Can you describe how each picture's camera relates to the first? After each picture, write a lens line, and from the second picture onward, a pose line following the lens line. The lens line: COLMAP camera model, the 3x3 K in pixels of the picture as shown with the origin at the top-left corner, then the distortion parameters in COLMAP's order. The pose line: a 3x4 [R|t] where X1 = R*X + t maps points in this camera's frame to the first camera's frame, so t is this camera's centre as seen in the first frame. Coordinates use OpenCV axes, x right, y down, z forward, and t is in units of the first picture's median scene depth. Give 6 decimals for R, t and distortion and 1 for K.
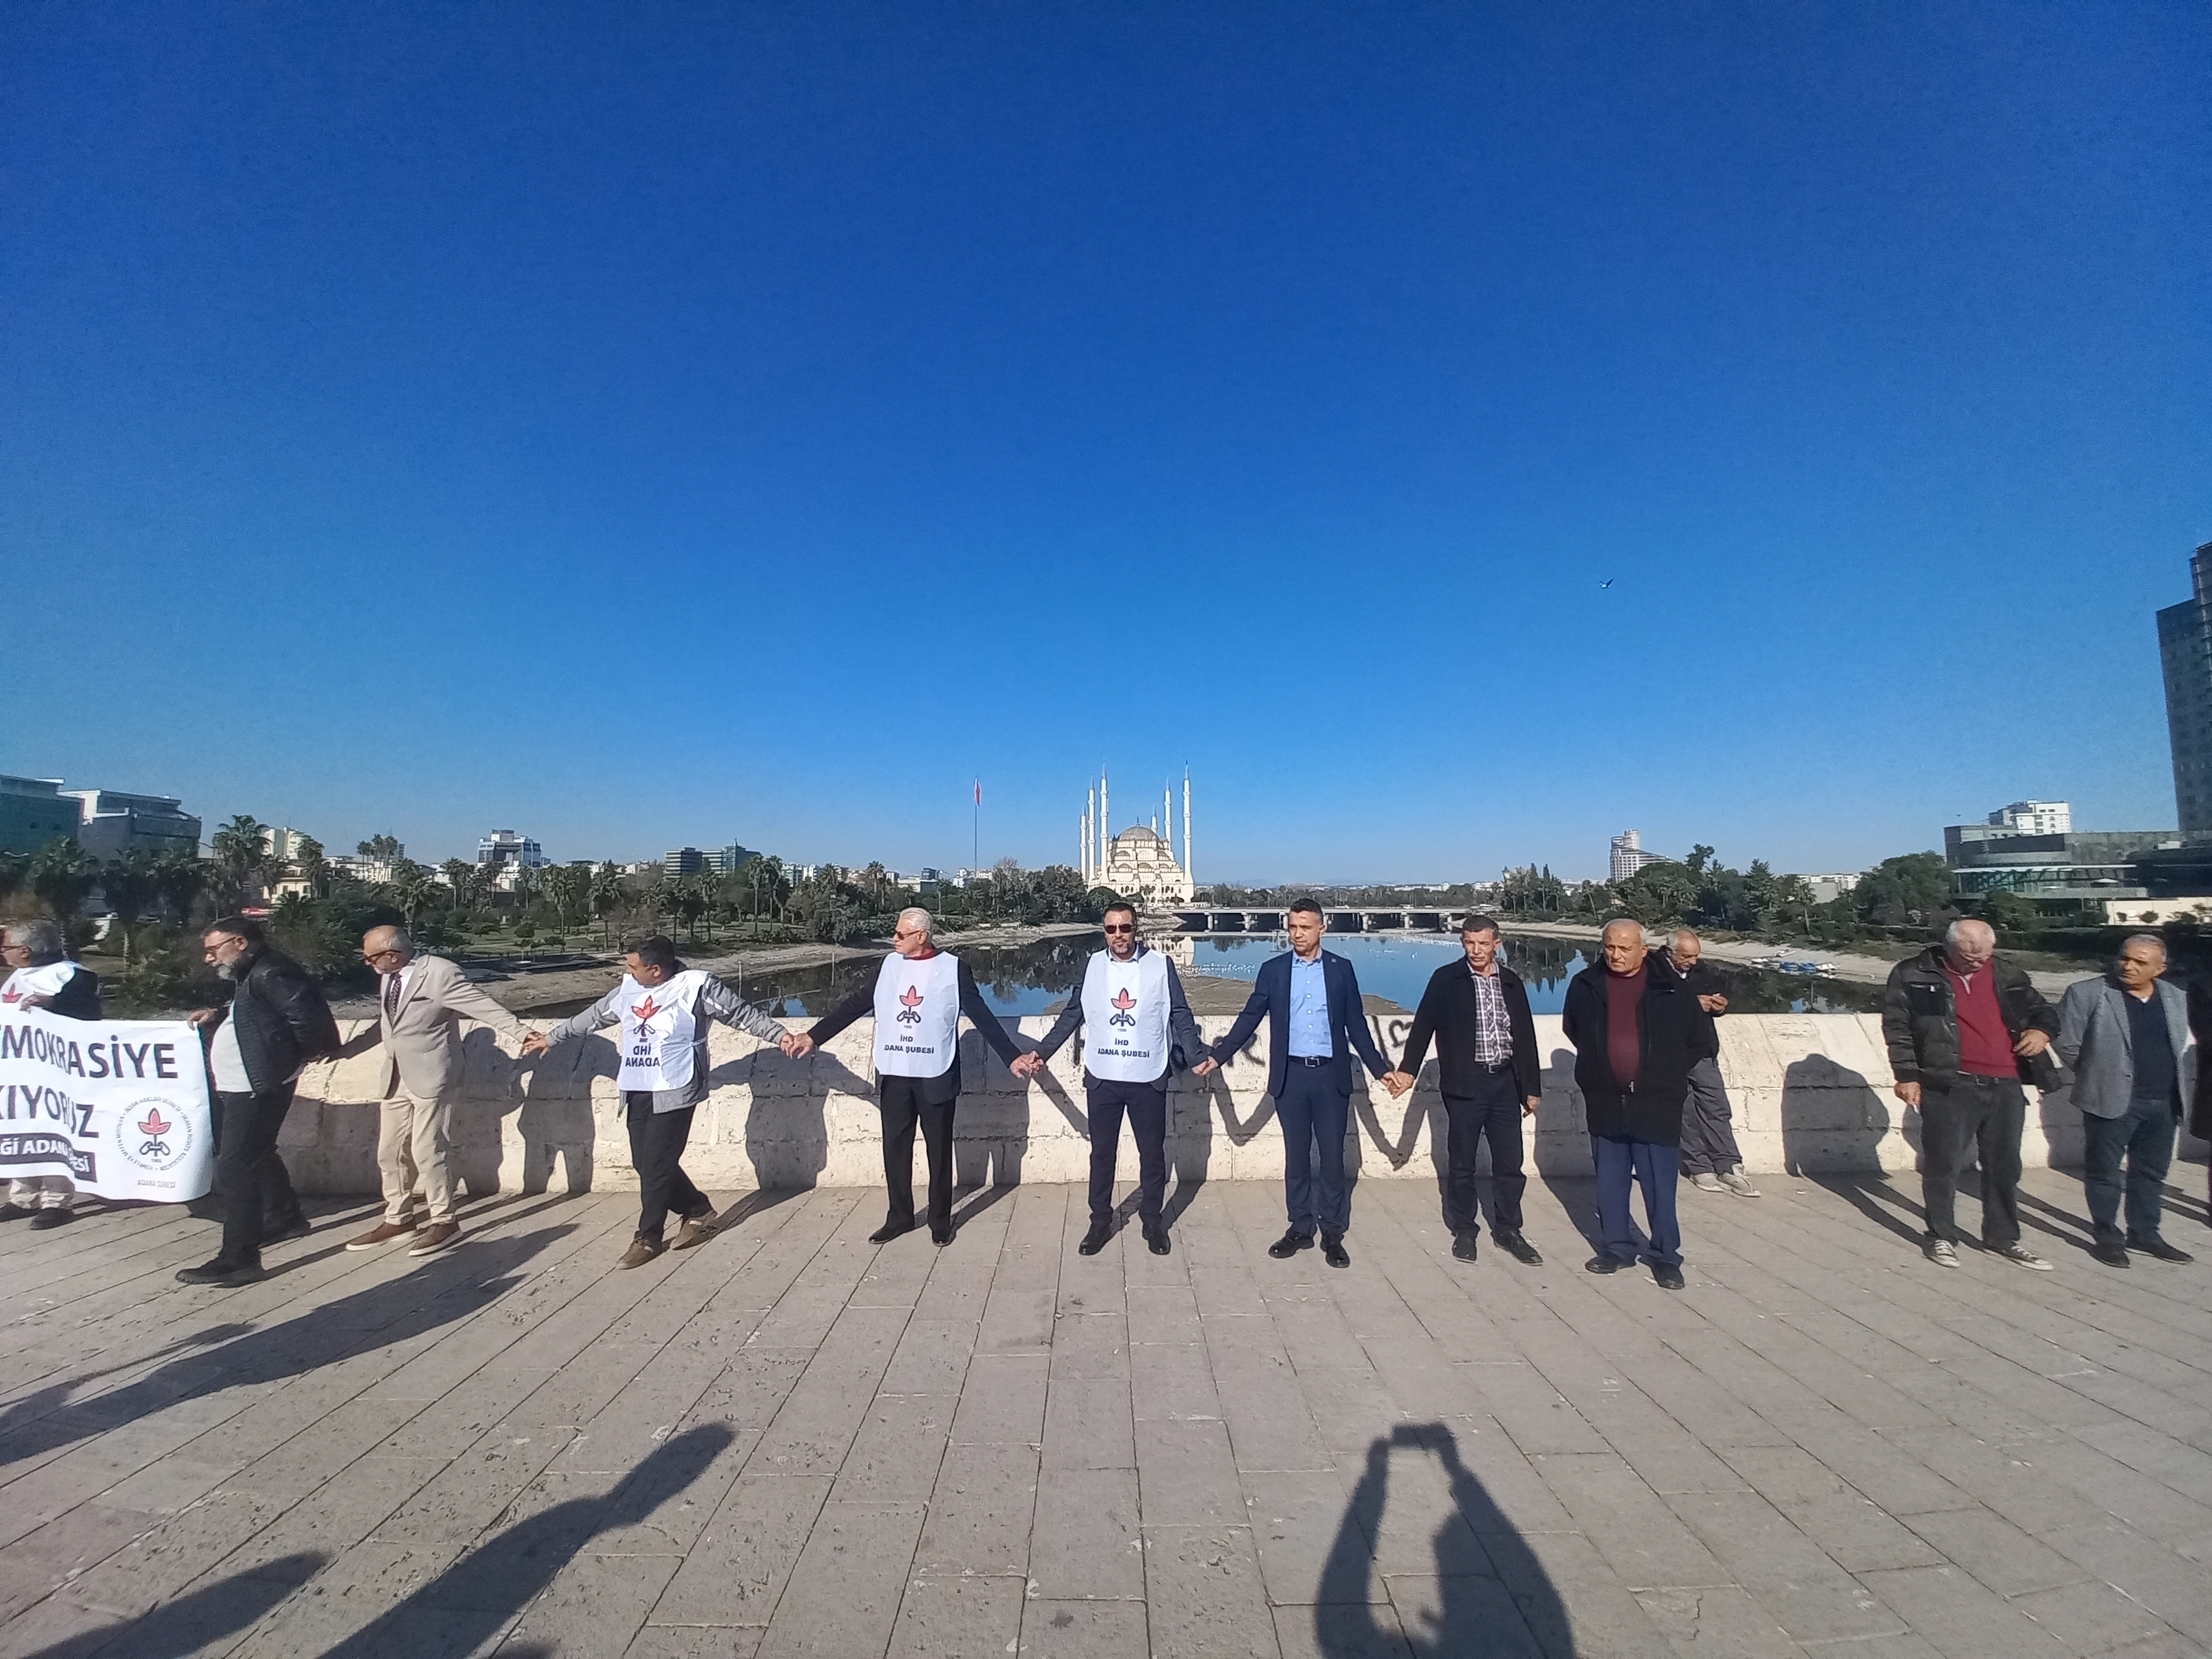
lens RADIAL K [[886.6, 0, 1092.6], [0, 886.6, 822.5], [0, 0, 1]] dist [0.004801, -0.000644]
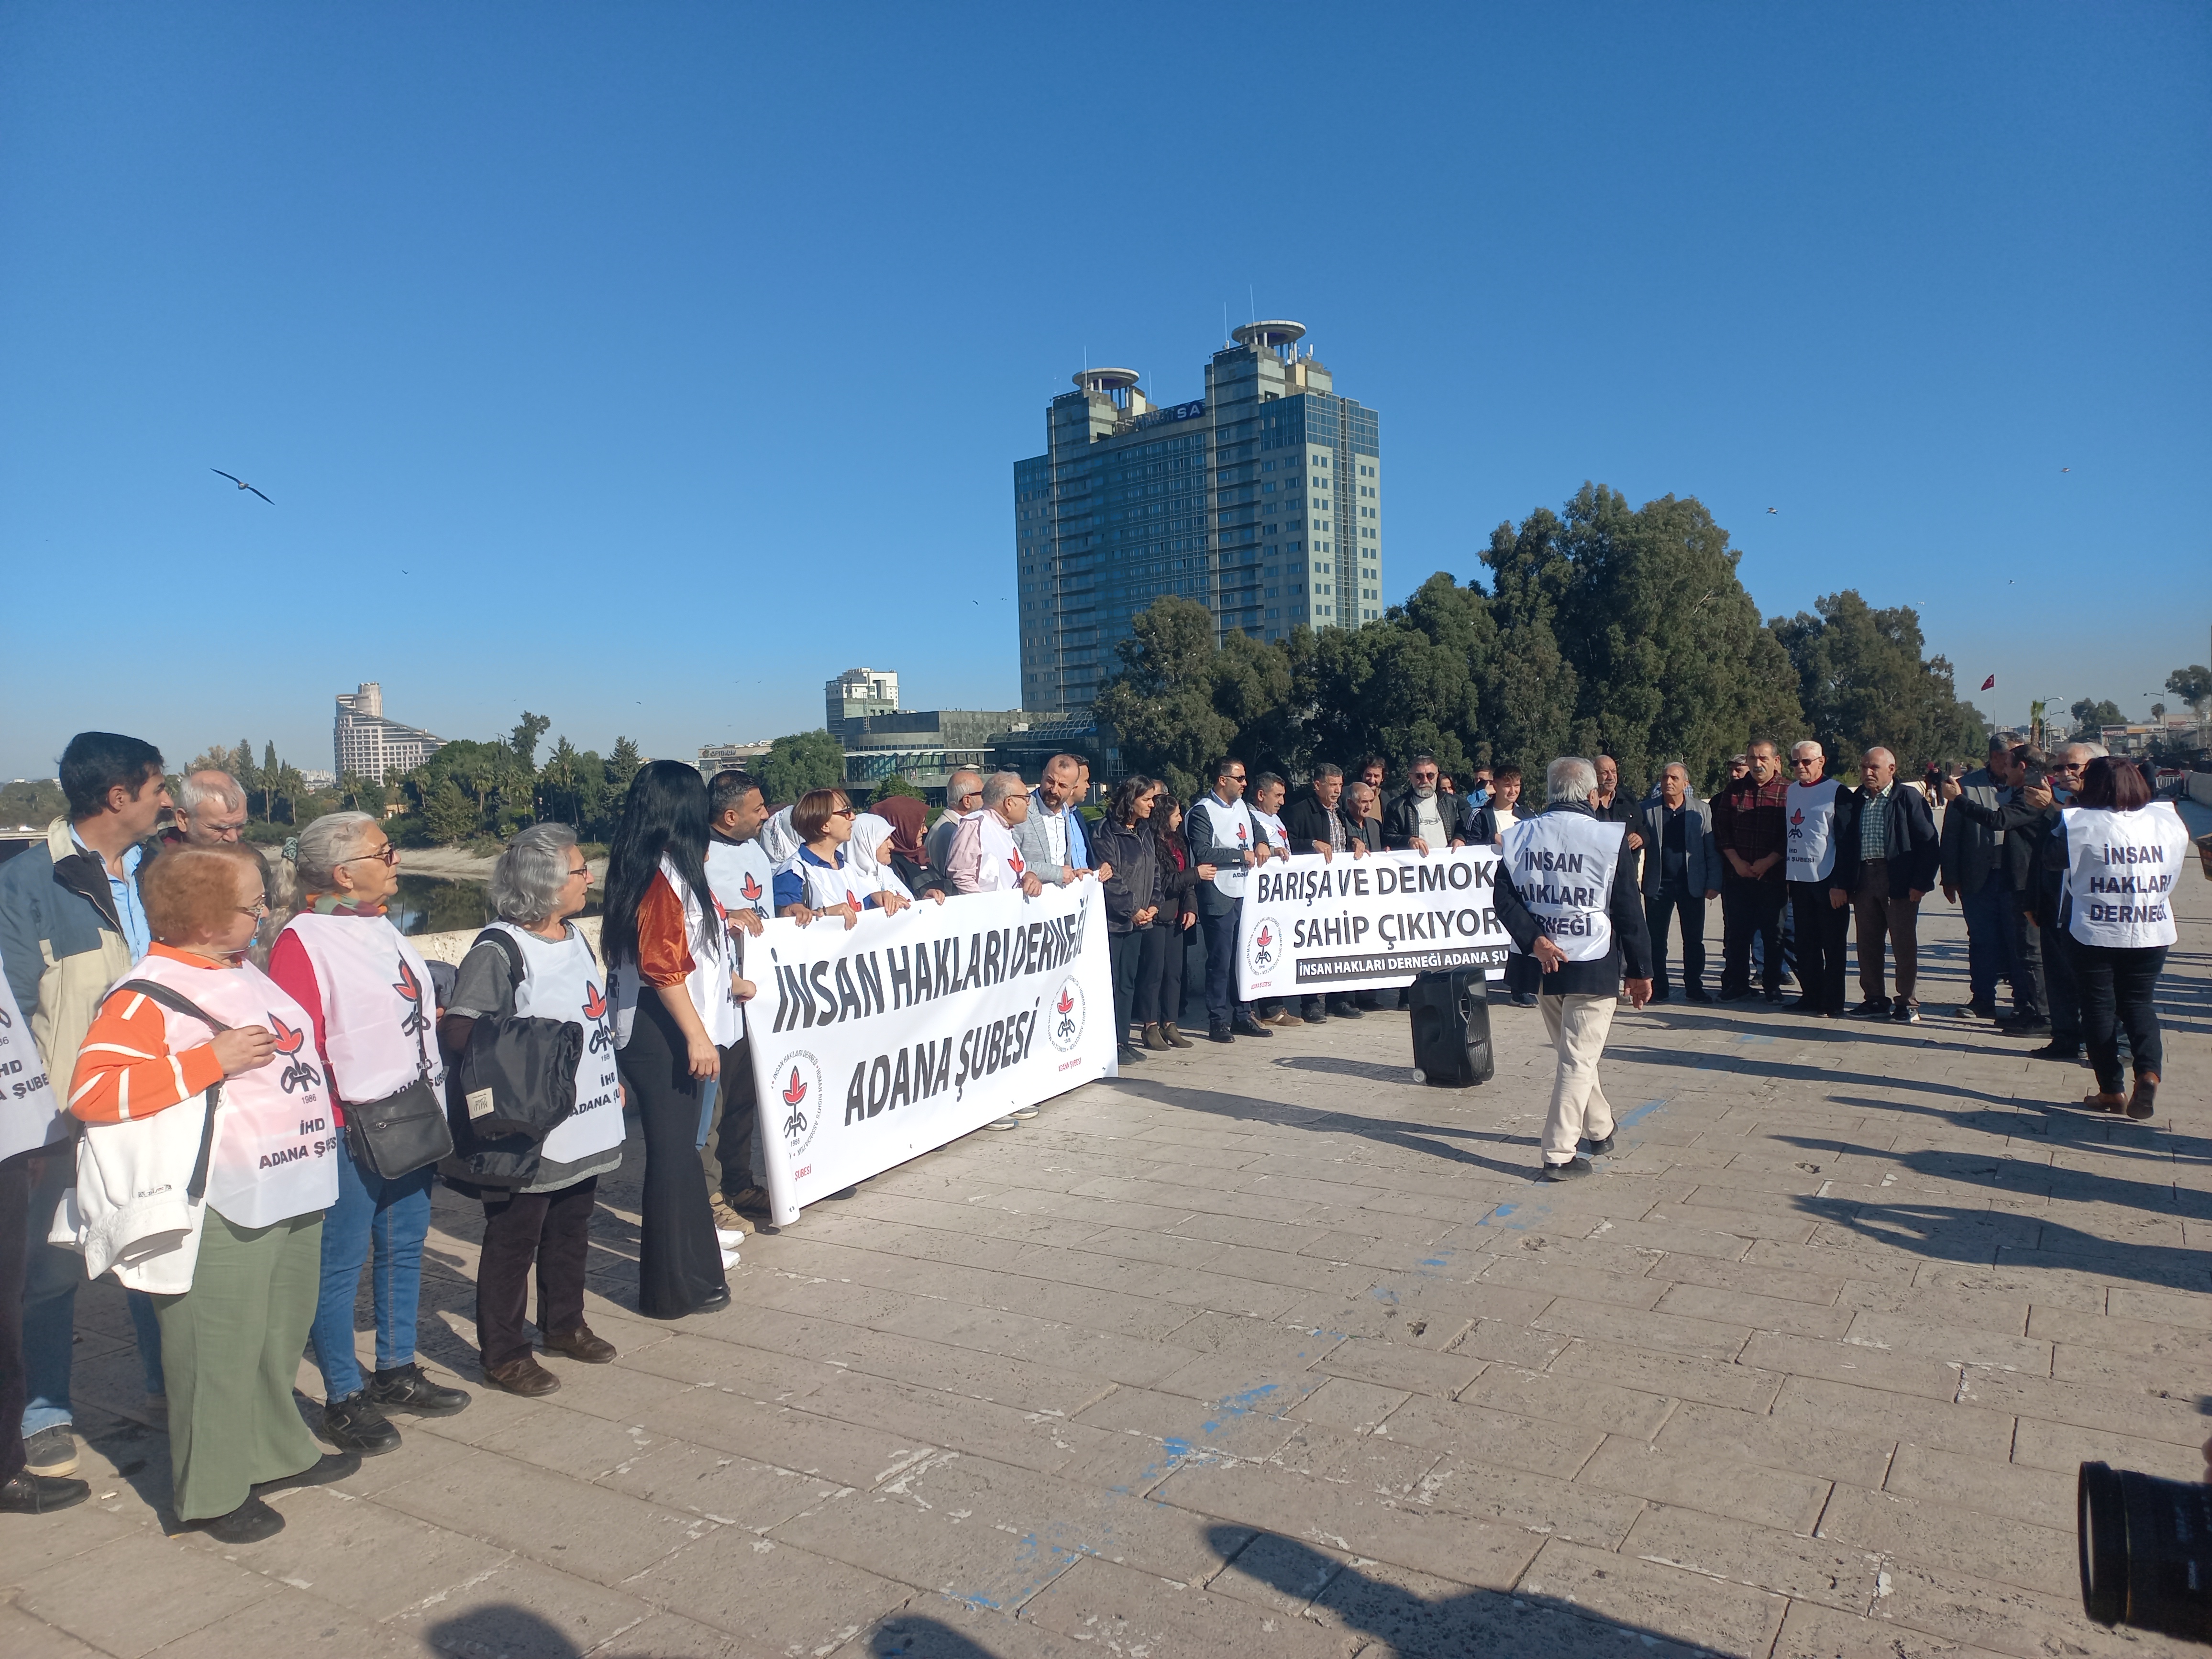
lens RADIAL K [[1627.8, 0, 1095.5], [0, 1627.8, 824.6], [0, 0, 1]] dist [0.031152, 0.004409]
pose [[0.558052, -0.033315, 0.829137, -4.208759], [-0.047489, 0.996274, 0.071993, 0.054362], [-0.828446, -0.079551, 0.554390, 0.228177]]
